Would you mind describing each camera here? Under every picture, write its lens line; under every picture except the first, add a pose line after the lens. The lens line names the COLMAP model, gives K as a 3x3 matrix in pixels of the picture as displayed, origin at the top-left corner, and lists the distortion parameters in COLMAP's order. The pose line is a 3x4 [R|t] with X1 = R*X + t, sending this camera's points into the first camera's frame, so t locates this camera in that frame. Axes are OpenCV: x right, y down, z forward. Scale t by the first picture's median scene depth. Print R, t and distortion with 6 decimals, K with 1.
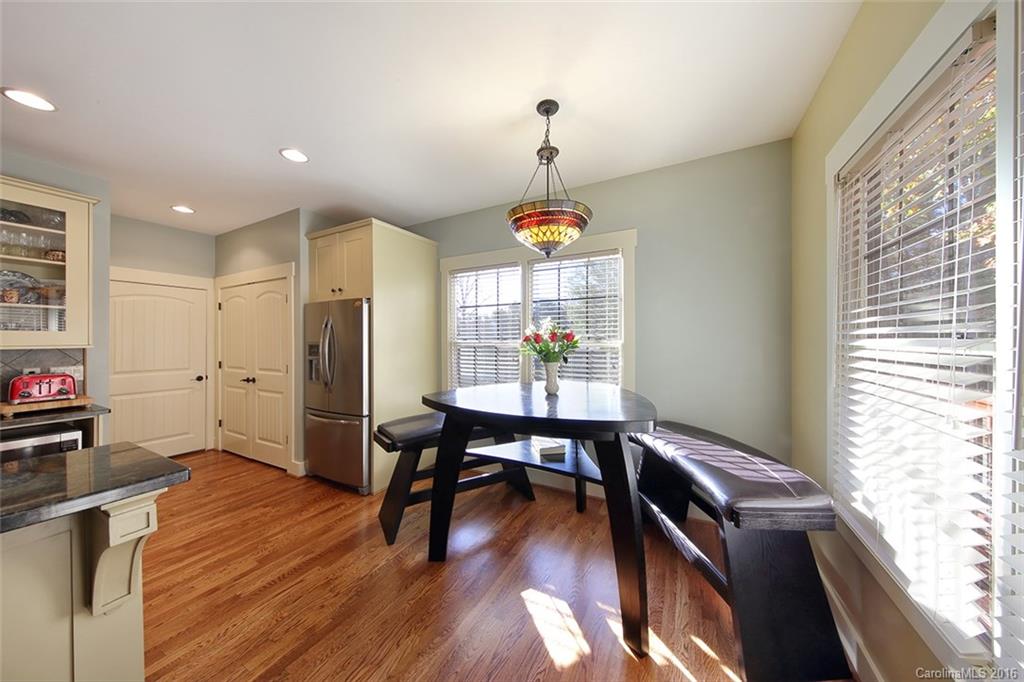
lens RADIAL K [[326.0, 0, 515.9], [0, 326.0, 343.1], [0, 0, 1]] dist [-0.002803, -0.000007]
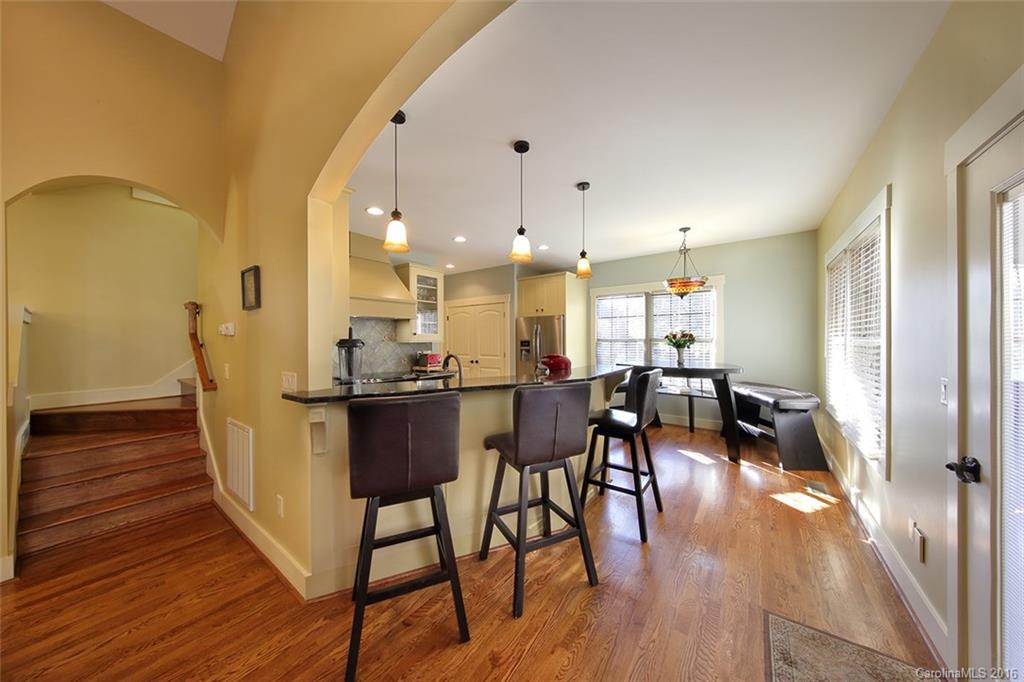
lens RADIAL K [[326.0, 0, 511.6], [0, 326.0, 340.1], [0, 0, 1]] dist [-0.002803, -0.000007]
pose [[0.989133, -0.001369, -0.147017, -0.566776], [0.000668, 0.999988, -0.004819, 0.012863], [0.147022, 0.004668, 0.989122, -1.017993]]
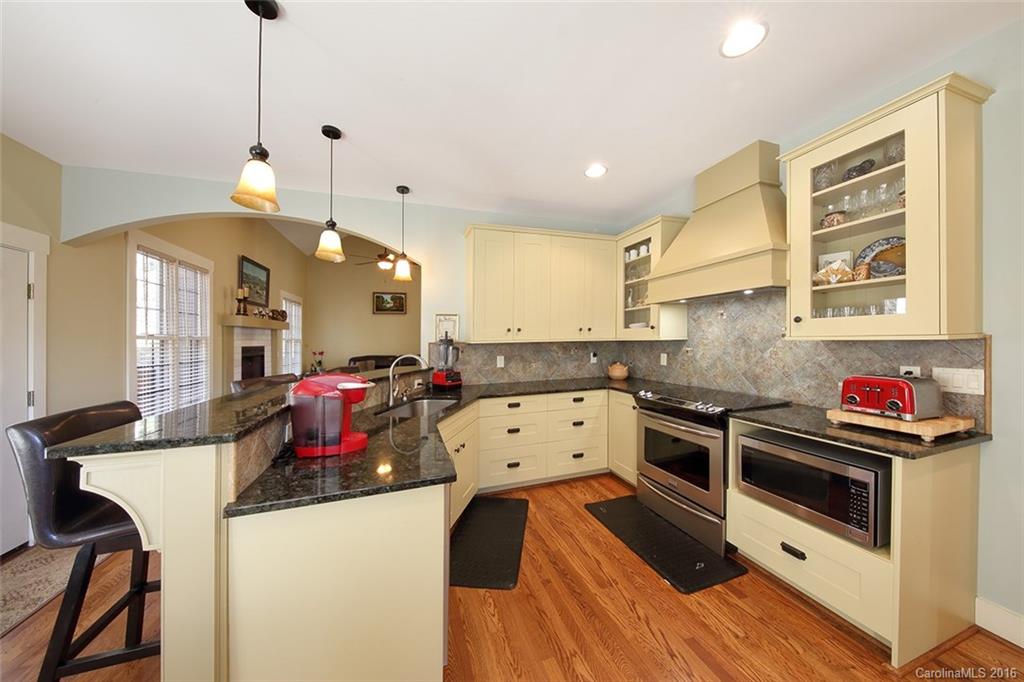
lens RADIAL K [[326.0, 0, 511.2], [0, 326.0, 338.8], [0, 0, 1]] dist [-0.002803, -0.000007]
pose [[-0.695217, 0.007904, -0.718756, -0.355567], [0.010201, 0.999947, 0.001129, 0.005461], [0.718727, -0.006547, -0.695261, 0.857466]]
